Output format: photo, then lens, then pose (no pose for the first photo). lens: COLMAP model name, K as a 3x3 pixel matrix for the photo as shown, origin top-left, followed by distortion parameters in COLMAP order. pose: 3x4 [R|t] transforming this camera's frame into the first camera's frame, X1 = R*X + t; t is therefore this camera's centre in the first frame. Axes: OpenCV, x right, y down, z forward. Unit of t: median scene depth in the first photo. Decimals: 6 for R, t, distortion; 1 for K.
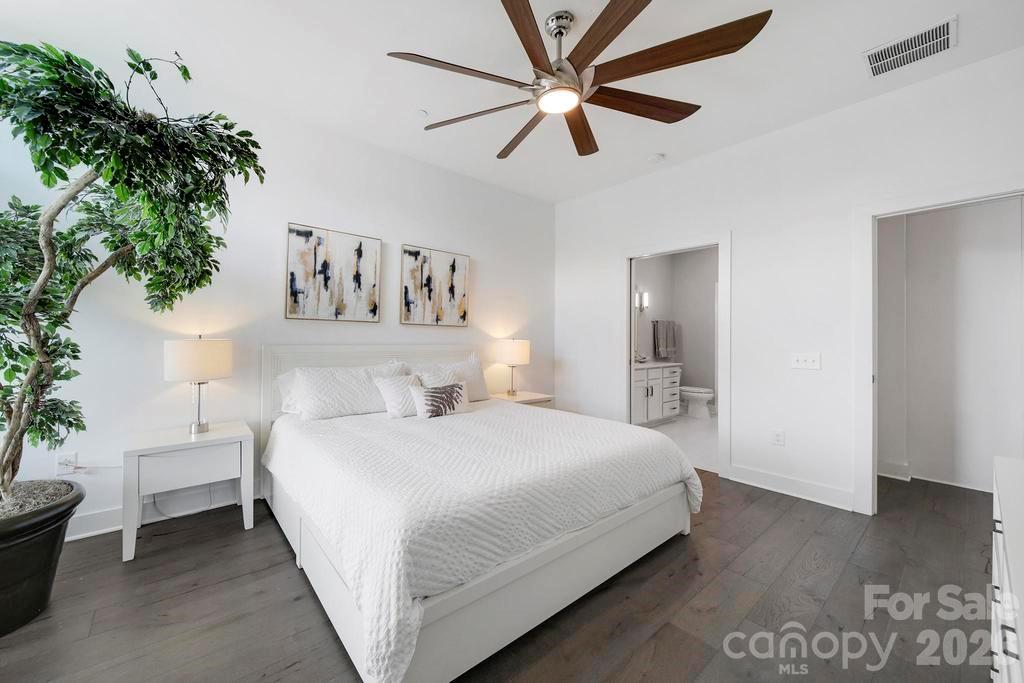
lens RADIAL K [[361.1, 0, 510.7], [0, 361.1, 337.1], [0, 0, 1]] dist [-0.000310, -0.000086]
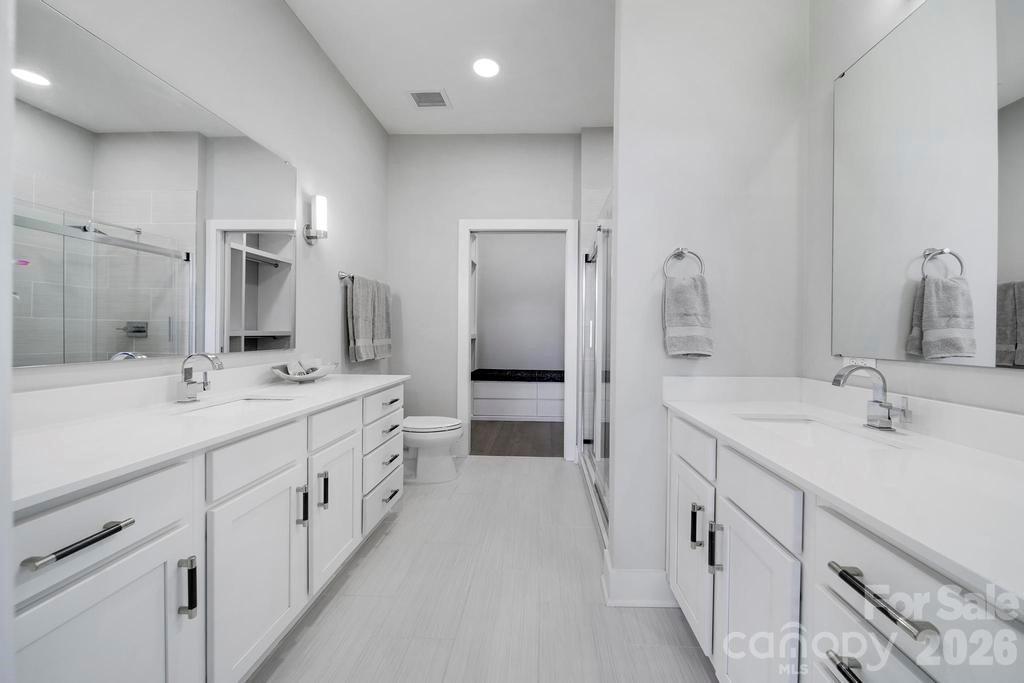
lens RADIAL K [[361.1, 0, 510.7], [0, 361.1, 337.1], [0, 0, 1]] dist [-0.000310, -0.000086]
pose [[0.712299, -0.005367, 0.701856, 0.247036], [-0.013650, 0.999676, 0.021498, 0.015674], [-0.701744, -0.024893, 0.711995, 0.580802]]
